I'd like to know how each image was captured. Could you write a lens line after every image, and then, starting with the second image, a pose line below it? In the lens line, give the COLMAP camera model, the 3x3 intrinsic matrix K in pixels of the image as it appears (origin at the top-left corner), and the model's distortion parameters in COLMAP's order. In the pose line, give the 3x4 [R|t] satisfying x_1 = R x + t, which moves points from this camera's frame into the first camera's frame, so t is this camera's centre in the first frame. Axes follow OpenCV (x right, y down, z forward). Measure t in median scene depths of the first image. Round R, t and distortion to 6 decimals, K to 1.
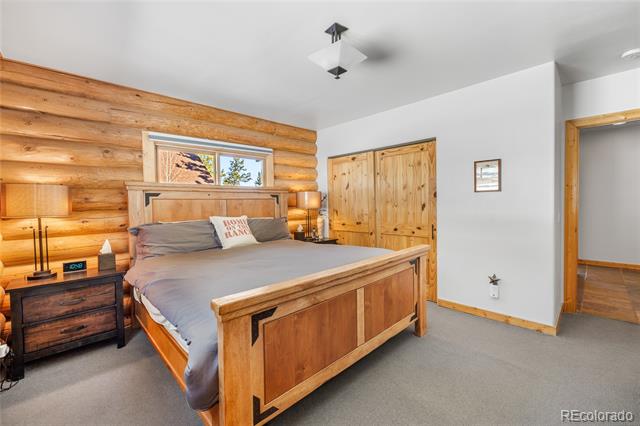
lens RADIAL K [[274.1, 0, 323.1], [0, 274.1, 206.3], [0, 0, 1]] dist [0.000105, 0.000011]
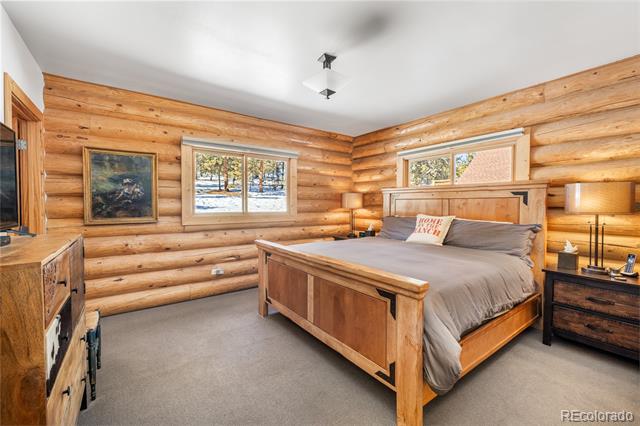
lens RADIAL K [[267.7, 0, 312.4], [0, 267.7, 209.0], [0, 0, 1]] dist [-0.008131, -0.000103]
pose [[-0.169190, 0.033454, -0.985015, 0.851038], [-0.011369, 0.999291, 0.035892, -0.020412], [0.985518, 0.017271, -0.168690, 0.801133]]
